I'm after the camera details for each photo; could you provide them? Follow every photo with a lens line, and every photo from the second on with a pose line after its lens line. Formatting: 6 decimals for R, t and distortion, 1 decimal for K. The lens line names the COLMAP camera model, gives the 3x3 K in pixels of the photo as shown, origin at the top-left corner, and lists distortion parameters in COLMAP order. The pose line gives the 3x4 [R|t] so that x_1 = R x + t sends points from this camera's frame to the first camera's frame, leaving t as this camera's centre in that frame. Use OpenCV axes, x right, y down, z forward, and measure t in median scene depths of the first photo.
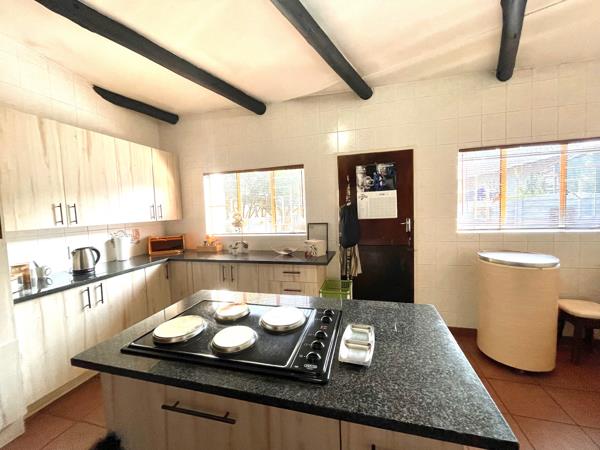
lens RADIAL K [[244.0, 0, 297.6], [0, 244.0, 221.2], [0, 0, 1]] dist [0.003568, 0.000310]
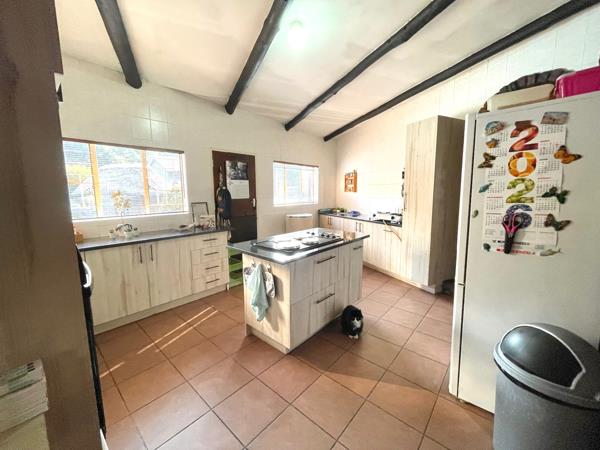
lens RADIAL K [[244.0, 0, 296.2], [0, 244.0, 223.2], [0, 0, 1]] dist [0.003568, 0.000310]
pose [[0.416191, -0.076256, 0.906074, -0.879851], [0.057969, 0.996675, 0.057254, 0.072493], [-0.907428, 0.028696, 0.419227, 0.069143]]
